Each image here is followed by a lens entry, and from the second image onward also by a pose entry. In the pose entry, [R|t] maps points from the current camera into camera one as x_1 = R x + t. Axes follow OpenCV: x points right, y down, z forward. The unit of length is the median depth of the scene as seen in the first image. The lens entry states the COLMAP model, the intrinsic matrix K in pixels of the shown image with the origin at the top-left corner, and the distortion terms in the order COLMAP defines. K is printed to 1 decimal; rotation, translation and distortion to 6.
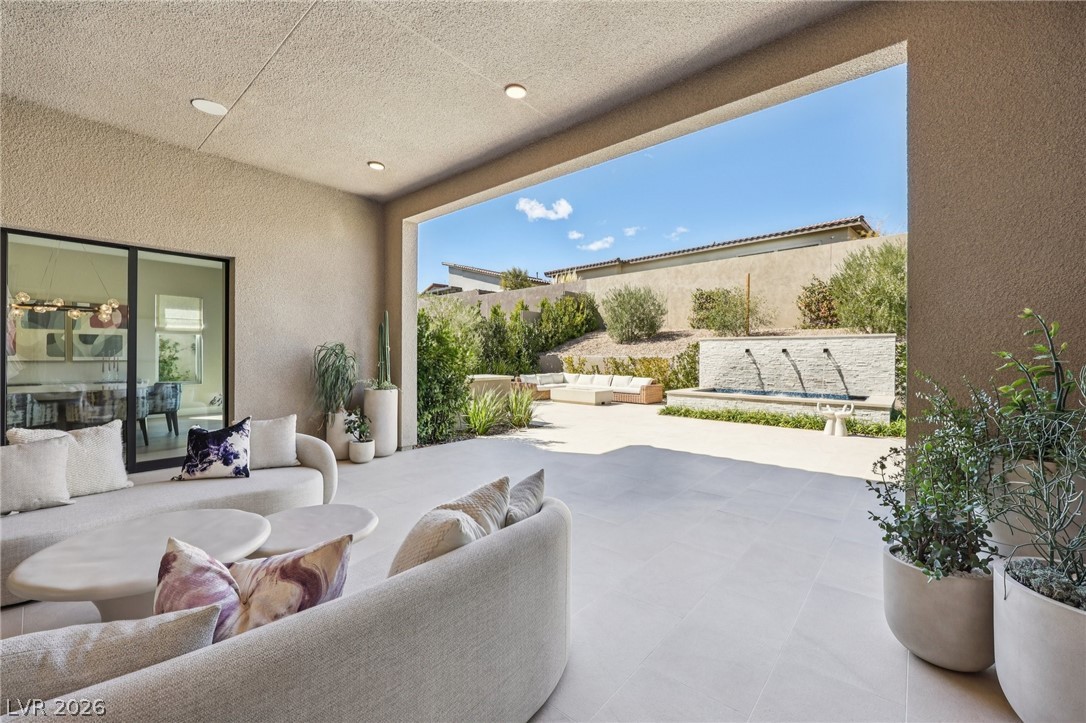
lens RADIAL K [[444.3, 0, 541.5], [0, 444.3, 354.9], [0, 0, 1]] dist [-0.000529, 0.000038]
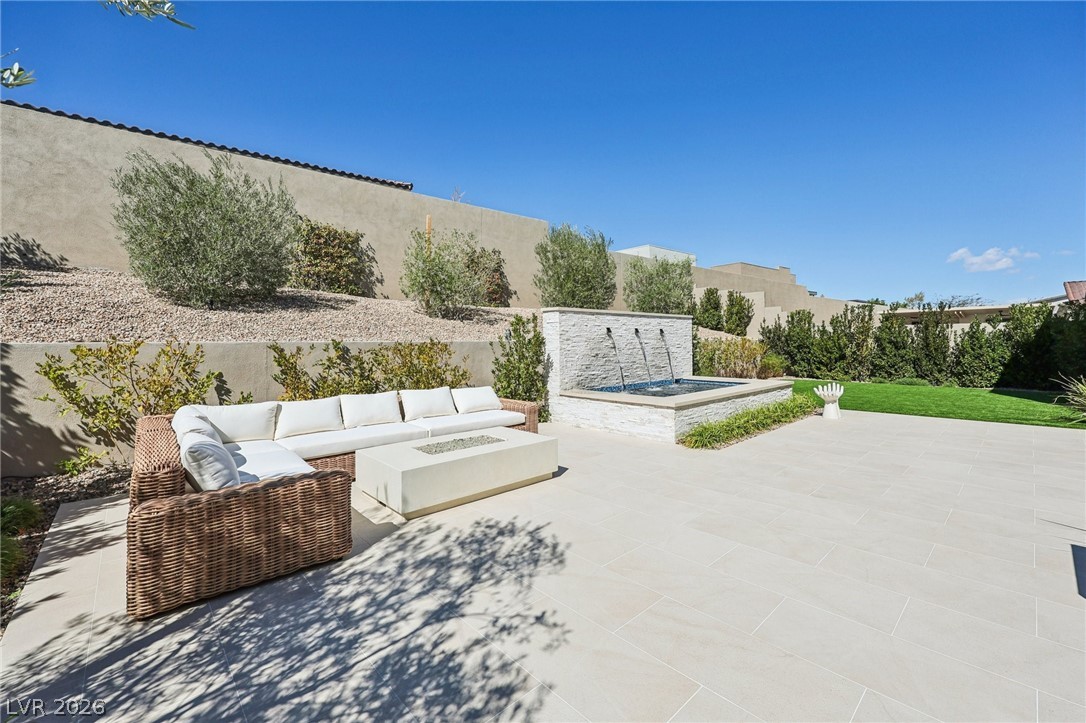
lens RADIAL K [[444.3, 0, 548.8], [0, 444.3, 335.0], [0, 0, 1]] dist [-0.000529, 0.000038]
pose [[0.103204, 0.008563, 0.994623, -0.244355], [0.004216, 0.999950, -0.009047, 0.004403], [-0.994651, 0.005127, 0.103162, 1.072666]]
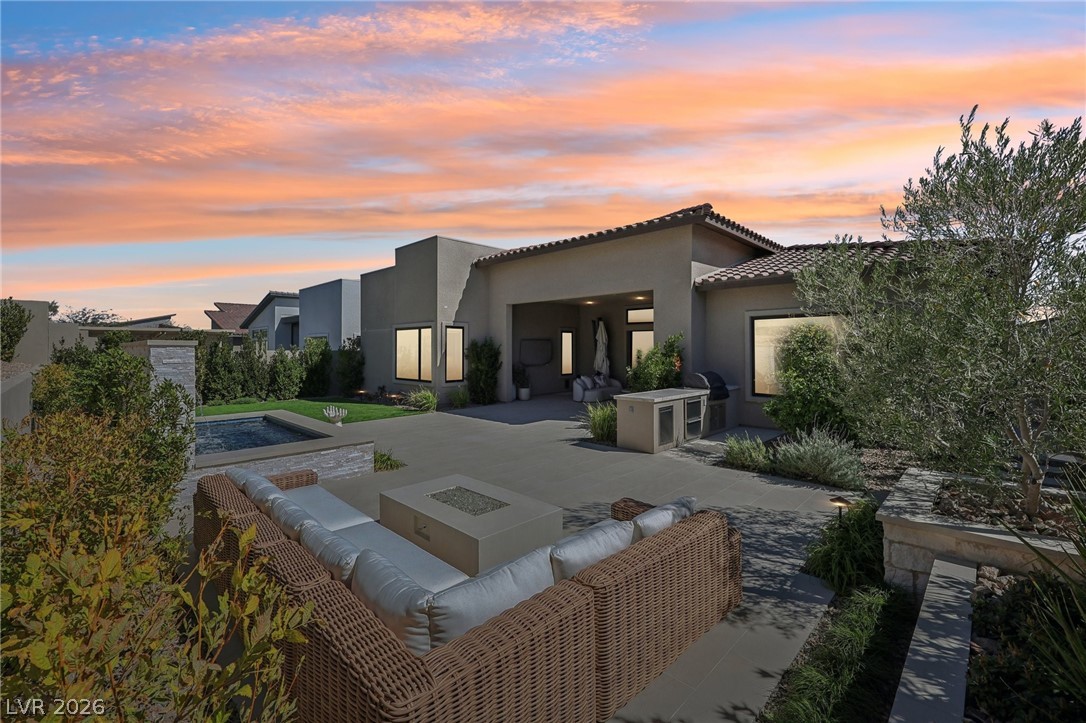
lens RADIAL K [[444.3, 0, 542.0], [0, 444.3, 354.7], [0, 0, 1]] dist [-0.000529, 0.000038]
pose [[-0.998616, -0.005137, 0.052345, 0.037348], [-0.004911, 0.999978, 0.004448, -0.028165], [-0.052367, 0.004185, -0.998619, 1.531163]]
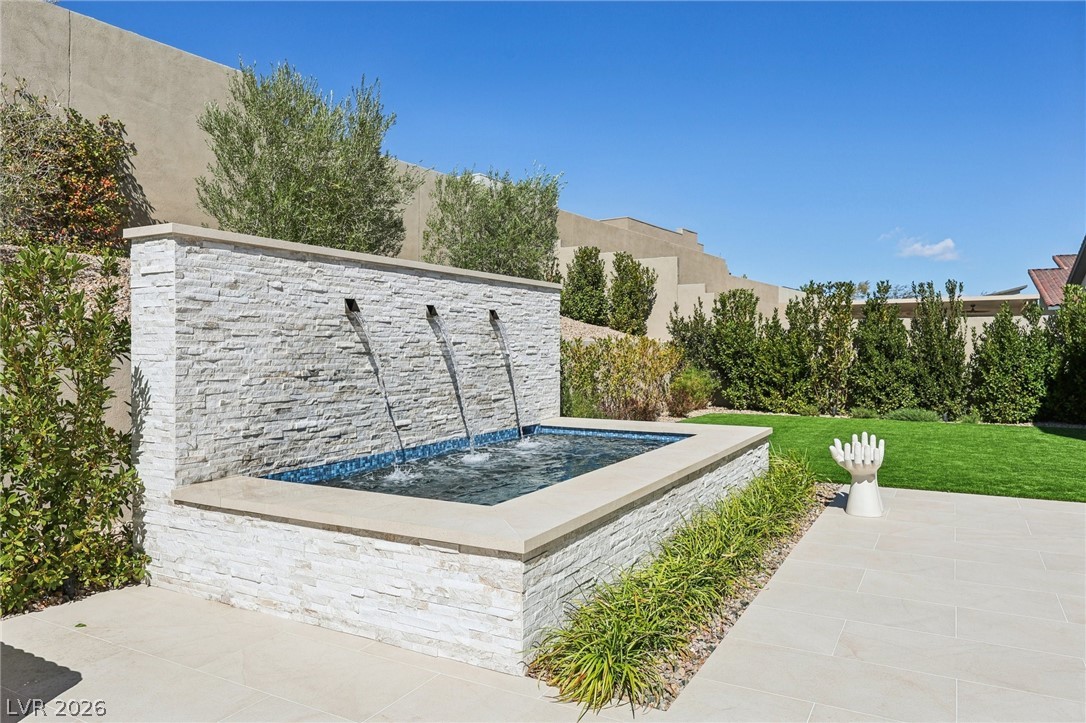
lens RADIAL K [[717.8, 0, 538.1], [0, 717.8, 353.5], [0, 0, 1]] dist [0.001970, 0.000228]
pose [[-0.194629, -0.014012, 0.980777, 0.041746], [-0.002526, 0.999902, 0.013784, 0.013012], [-0.980874, 0.000205, -0.194646, 1.024156]]
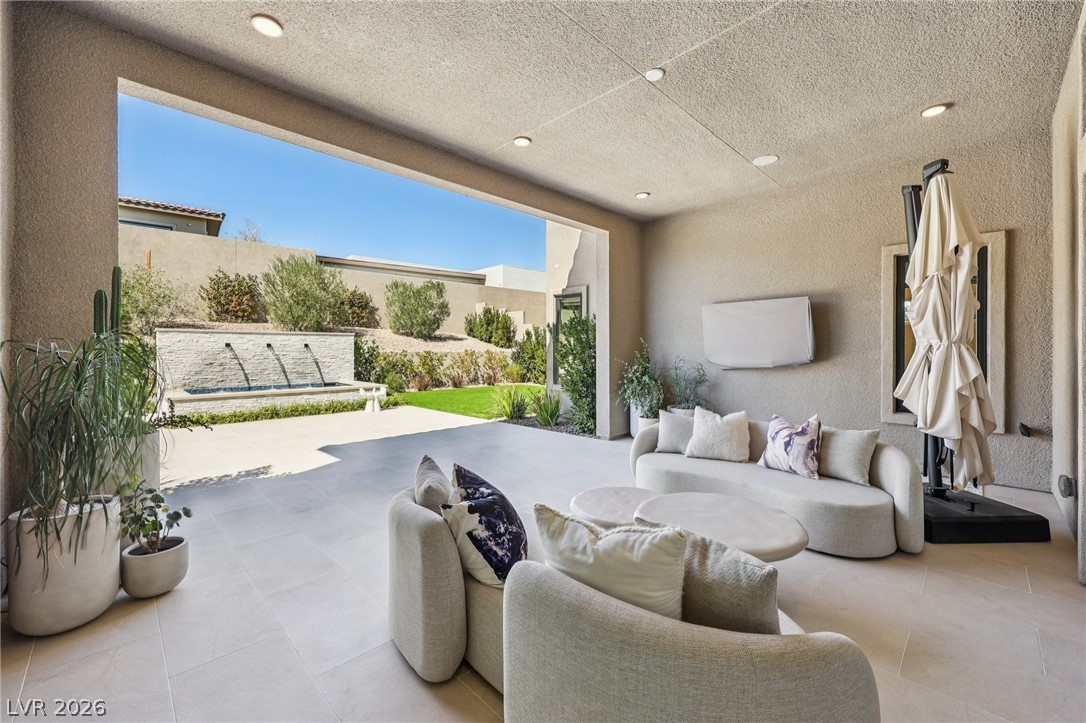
lens RADIAL K [[444.3, 0, 548.3], [0, 444.3, 350.3], [0, 0, 1]] dist [-0.000529, 0.000038]
pose [[0.069894, -0.008069, 0.997522, -0.432142], [-0.004051, 0.999957, 0.008373, -0.009222], [-0.997546, -0.004627, 0.069858, 0.283955]]
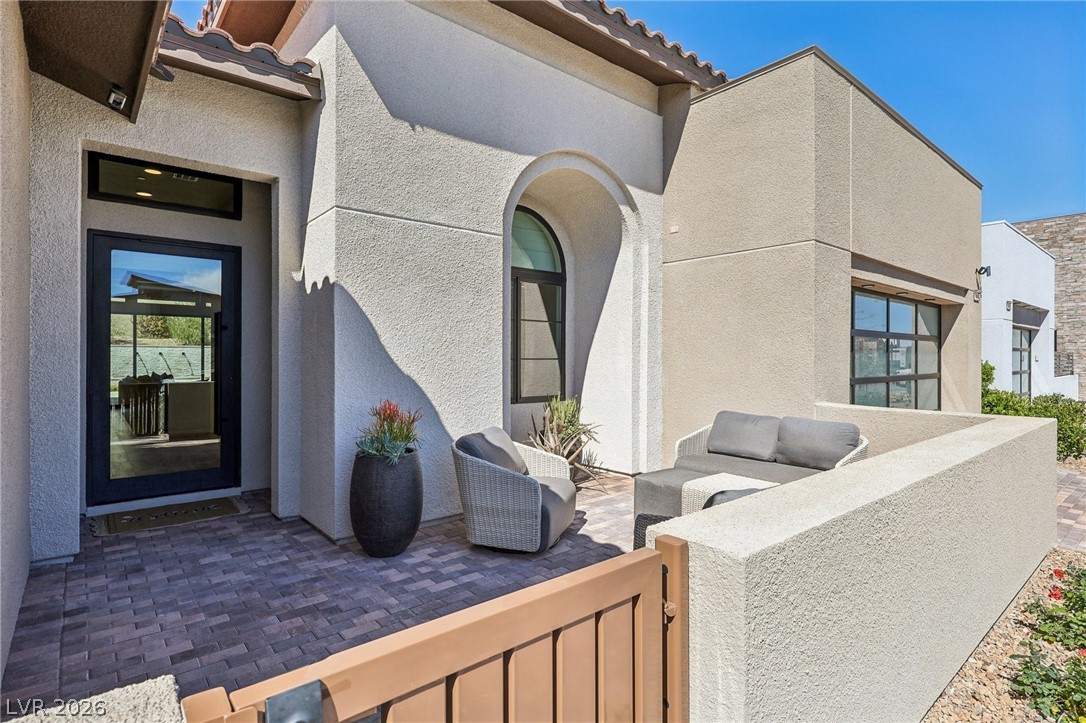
lens RADIAL K [[551.2, 0, 542.9], [0, 551.2, 357.4], [0, 0, 1]] dist [-0.002203, -0.000203]
pose [[0.153061, -0.006020, 0.988198, -1.449506], [-0.005223, 0.999963, 0.006901, -0.016826], [-0.988203, -0.006218, 0.153024, -0.900905]]
